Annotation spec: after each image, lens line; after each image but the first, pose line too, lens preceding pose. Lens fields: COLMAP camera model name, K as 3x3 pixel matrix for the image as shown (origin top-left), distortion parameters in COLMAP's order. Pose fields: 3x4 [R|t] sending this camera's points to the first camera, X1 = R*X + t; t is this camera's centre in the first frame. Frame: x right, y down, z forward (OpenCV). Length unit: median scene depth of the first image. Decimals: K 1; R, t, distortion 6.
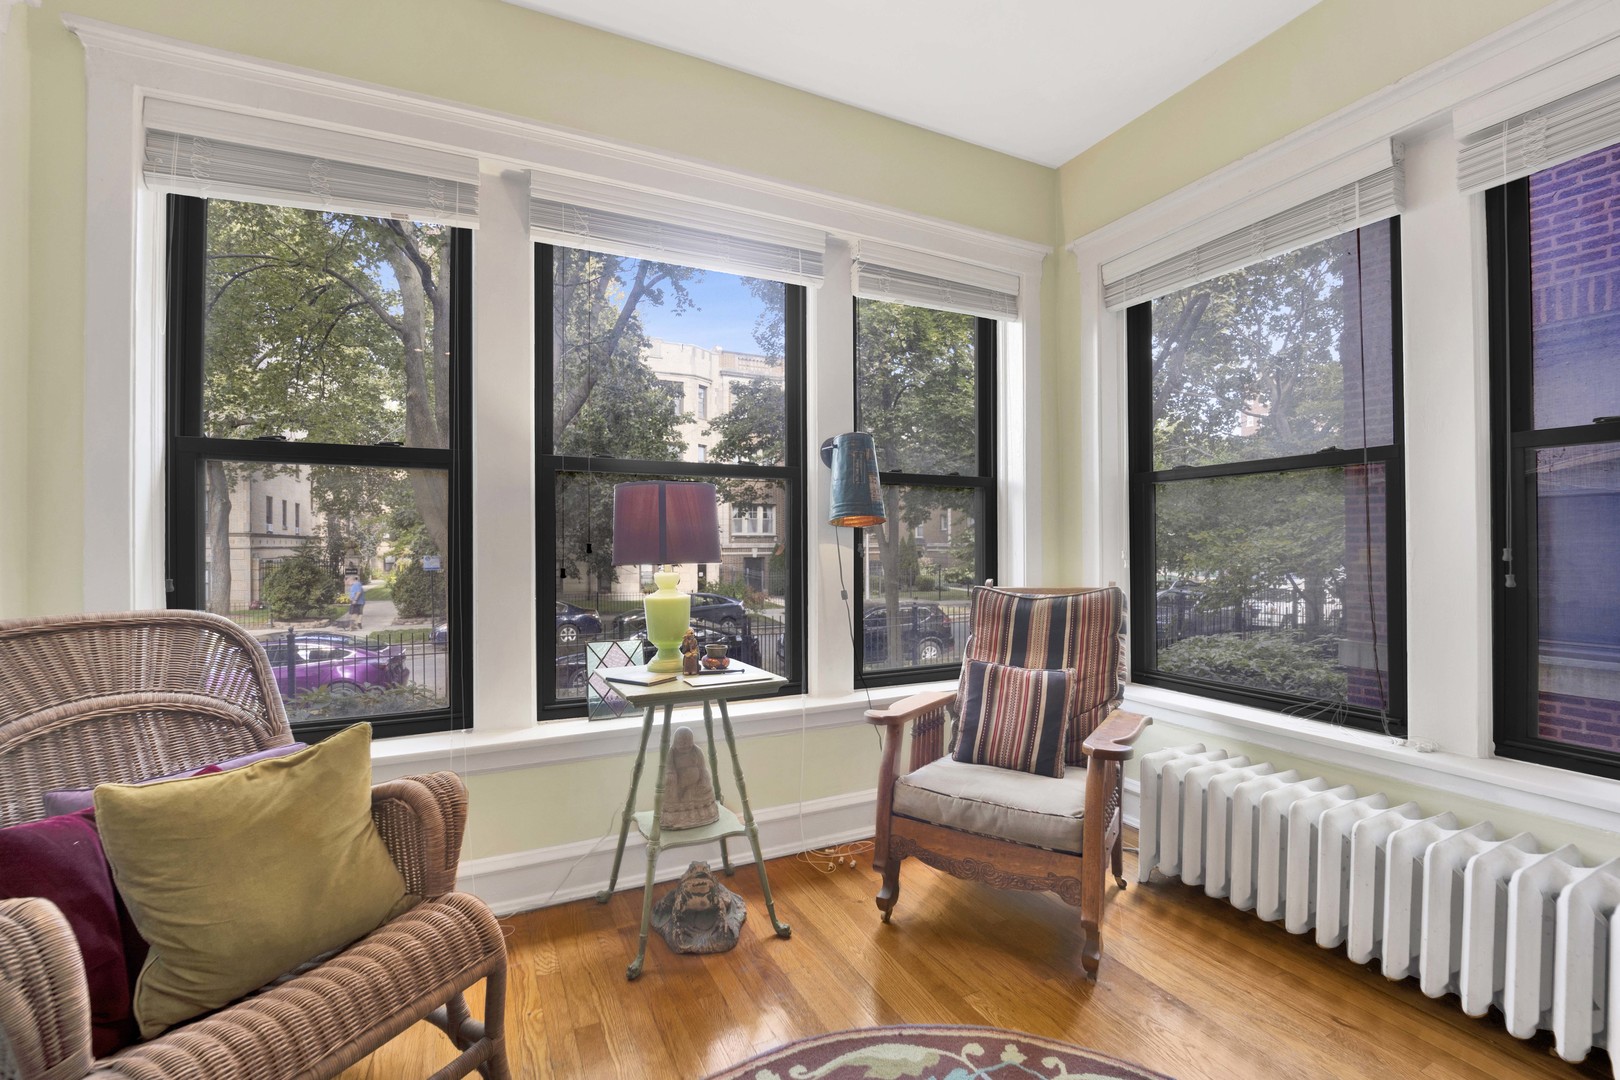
lens RADIAL K [[666.6, 0, 785.8], [0, 666.6, 550.7], [0, 0, 1]] dist [-0.018215, 0.000006]
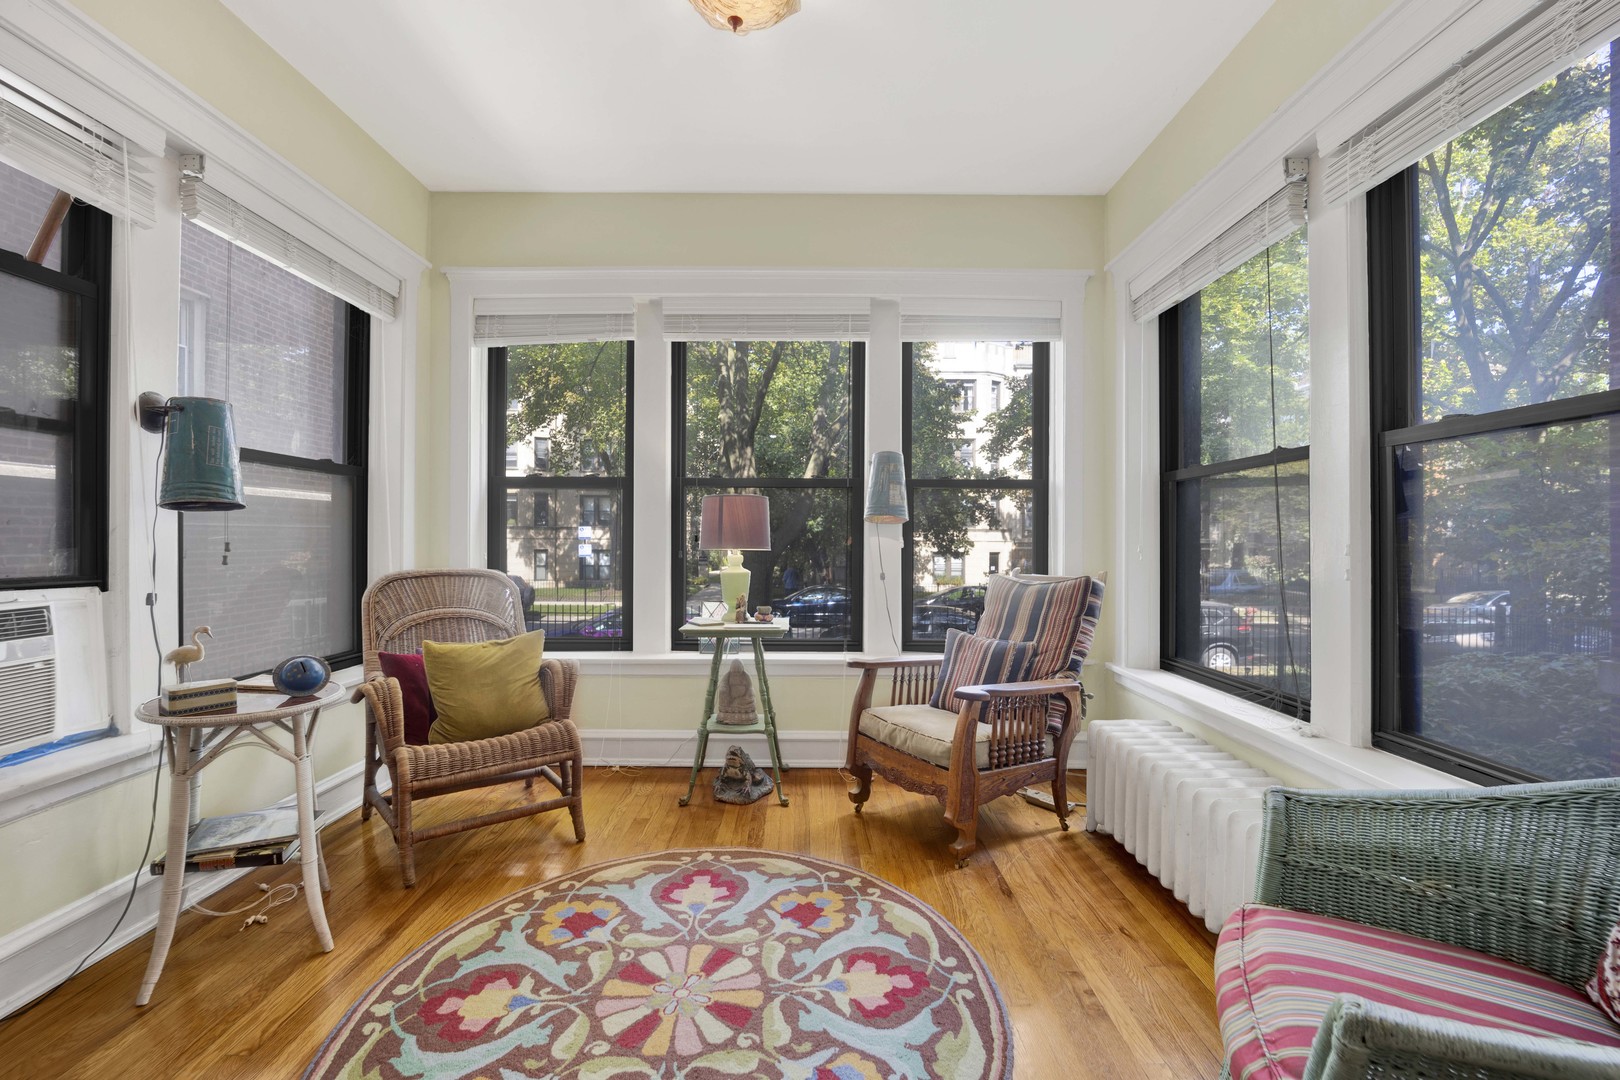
lens RADIAL K [[661.1, 0, 806.8], [0, 661.1, 550.1], [0, 0, 1]] dist [-0.002084, -0.000054]
pose [[0.900278, 0.014248, -0.435082, 0.669338], [-0.010600, 0.999885, 0.010809, 0.002612], [0.435186, -0.005119, 0.900326, -0.289347]]
